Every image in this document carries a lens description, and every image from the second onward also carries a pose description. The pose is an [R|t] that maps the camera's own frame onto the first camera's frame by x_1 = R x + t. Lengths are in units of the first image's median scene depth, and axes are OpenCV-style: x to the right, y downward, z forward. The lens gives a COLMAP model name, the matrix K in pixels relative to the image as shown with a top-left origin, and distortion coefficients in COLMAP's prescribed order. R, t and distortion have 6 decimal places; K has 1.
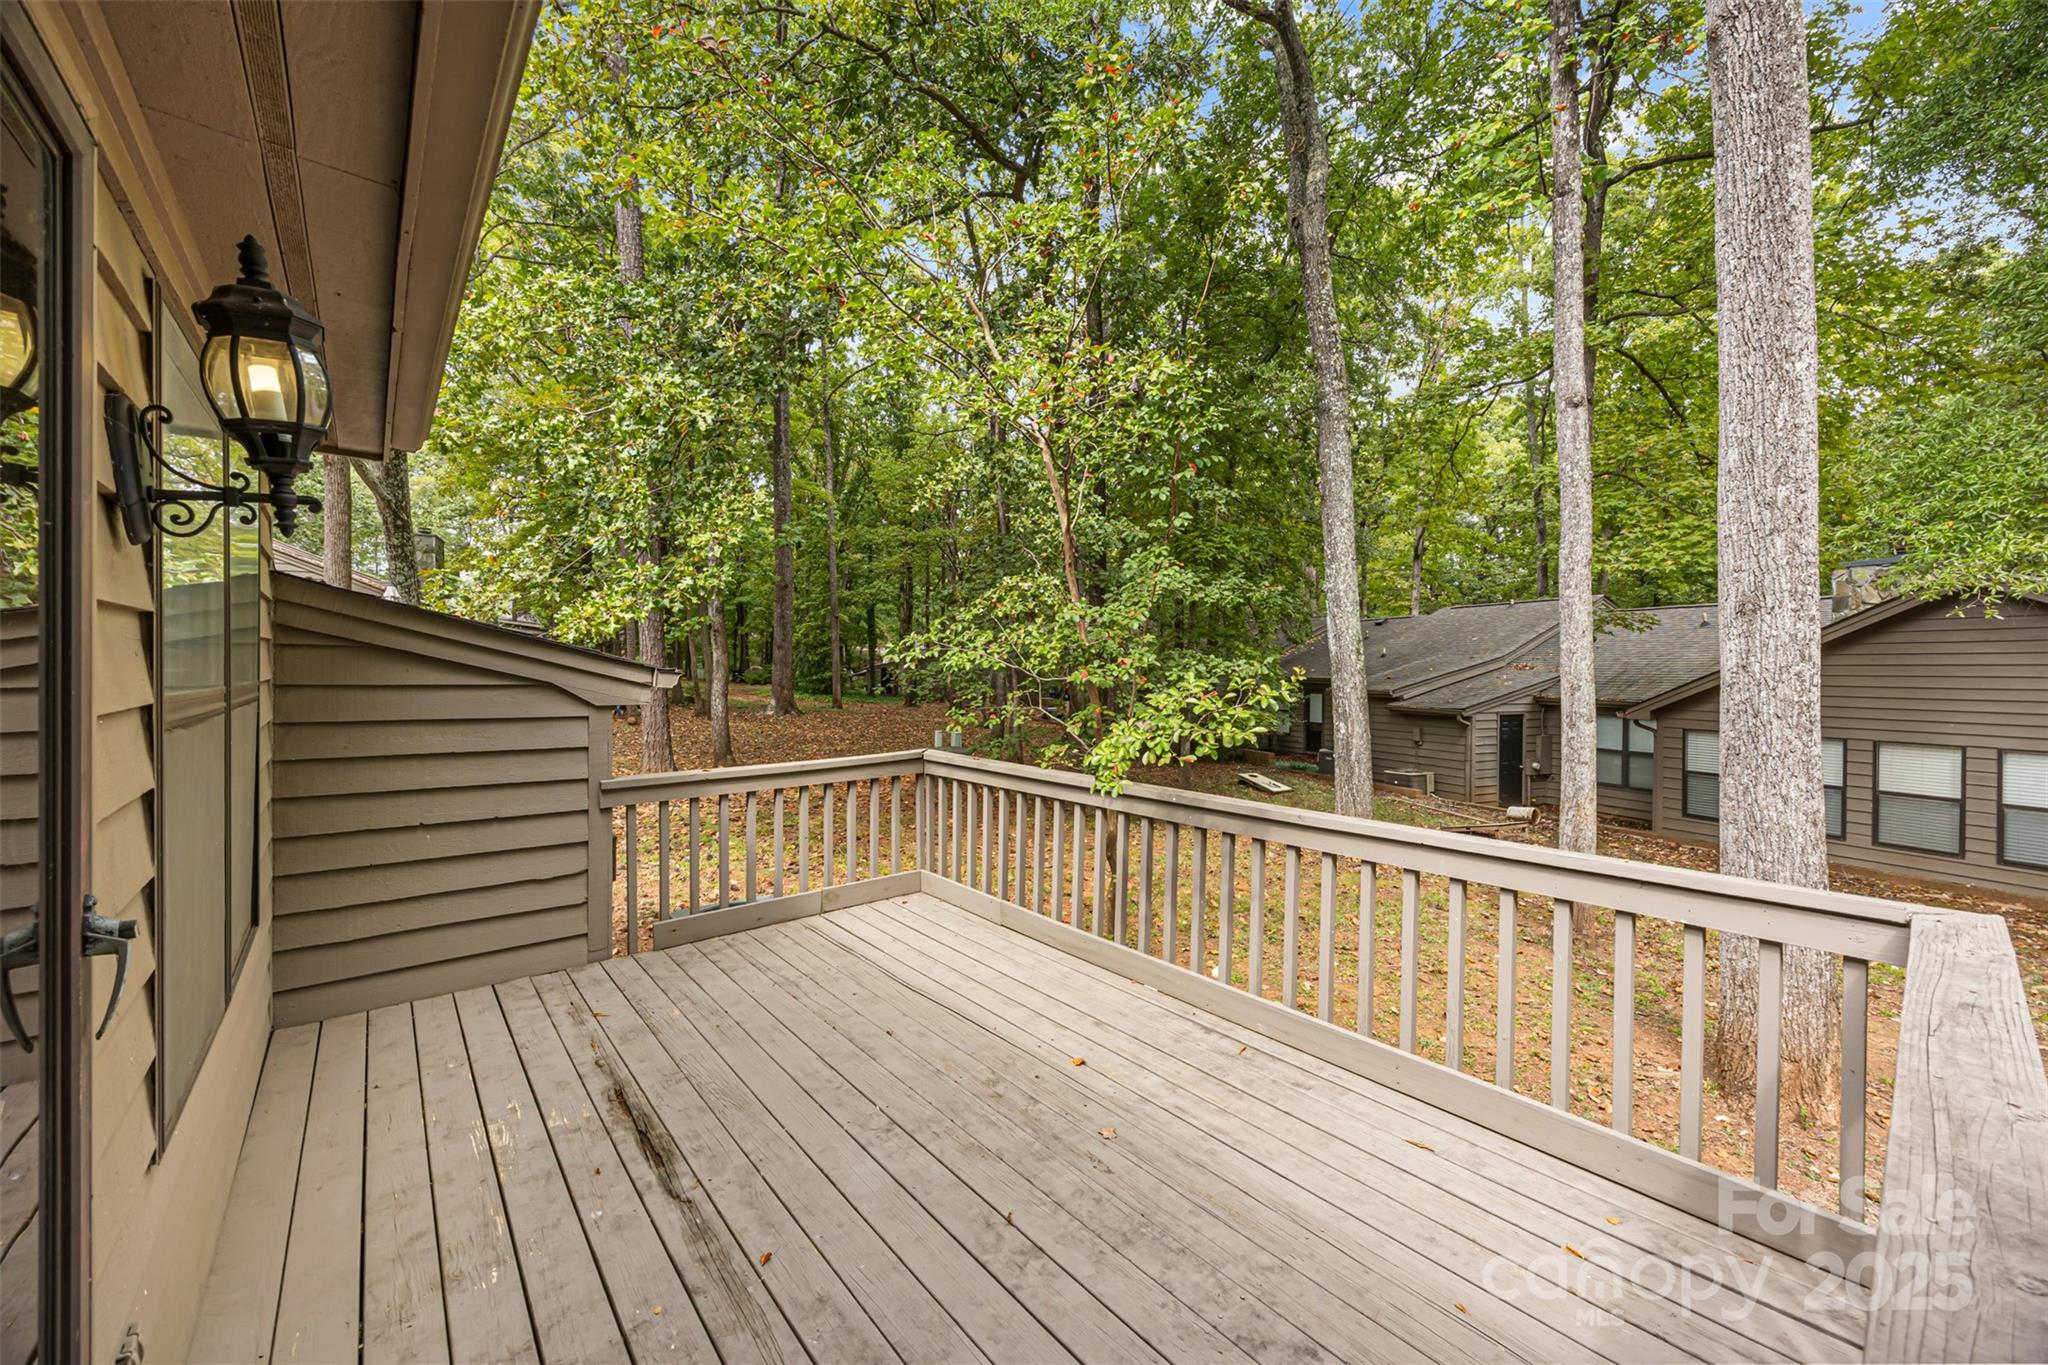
lens RADIAL K [[746.2, 0, 1020.7], [0, 746.2, 655.2], [0, 0, 1]] dist [-0.010837, 0.000025]
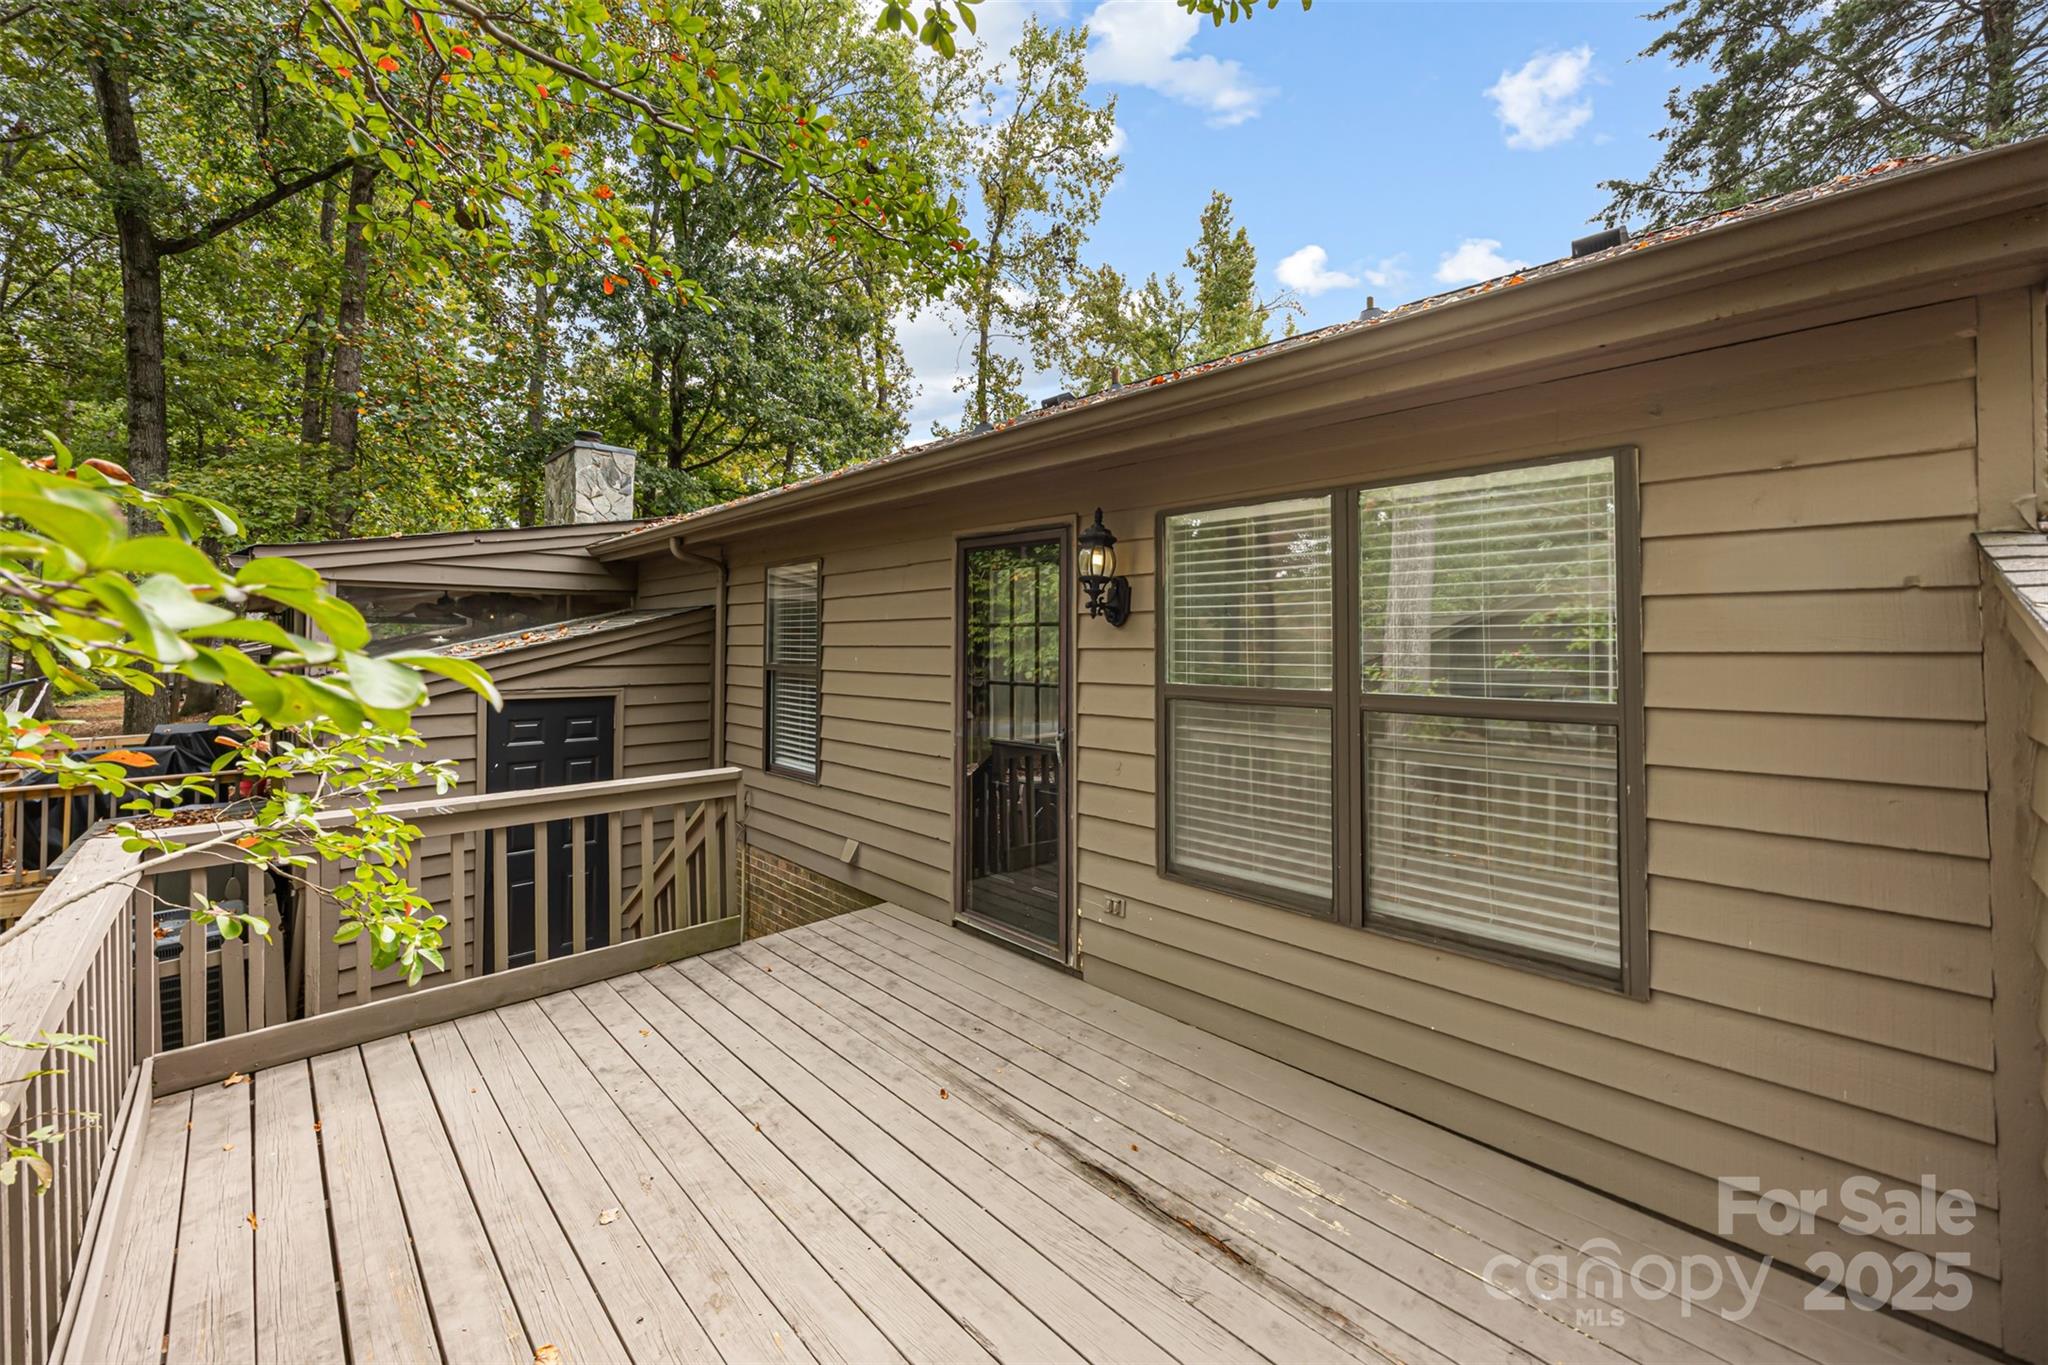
lens RADIAL K [[746.2, 0, 1020.7], [0, 746.2, 655.2], [0, 0, 1]] dist [-0.010837, 0.000025]
pose [[-0.996100, -0.009322, -0.087733, -0.305822], [-0.009118, 0.999955, -0.002721, -0.018062], [0.087754, -0.001910, -0.996140, 2.076920]]
